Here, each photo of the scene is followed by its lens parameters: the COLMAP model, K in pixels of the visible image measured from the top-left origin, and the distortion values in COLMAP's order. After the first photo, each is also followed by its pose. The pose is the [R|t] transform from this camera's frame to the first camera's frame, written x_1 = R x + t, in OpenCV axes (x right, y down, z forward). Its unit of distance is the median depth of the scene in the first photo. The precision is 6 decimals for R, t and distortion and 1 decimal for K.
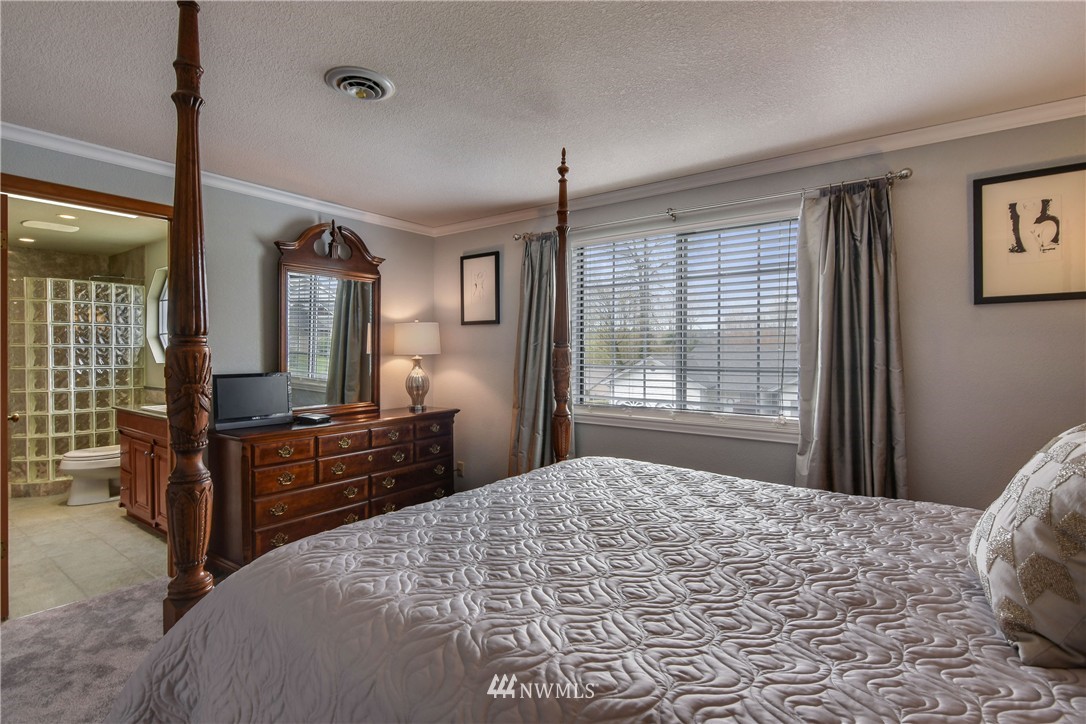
lens RADIAL K [[538.1, 0, 535.3], [0, 538.1, 360.7], [0, 0, 1]] dist [-0.001972, -0.000455]
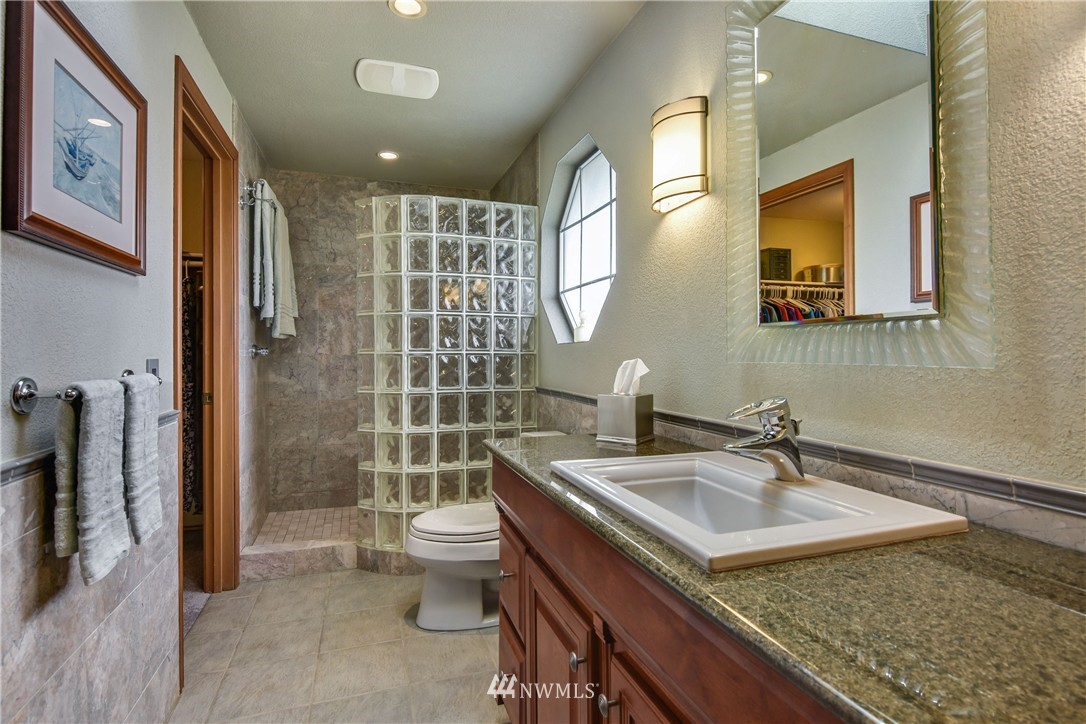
lens RADIAL K [[538.7, 0, 535.3], [0, 538.7, 359.1], [0, 0, 1]] dist [0.000509, -0.008716]
pose [[0.821656, 0.002632, -0.569978, -0.437262], [-0.002866, 0.999996, 0.000485, 0.019525], [0.569977, 0.001235, 0.821660, 0.575503]]
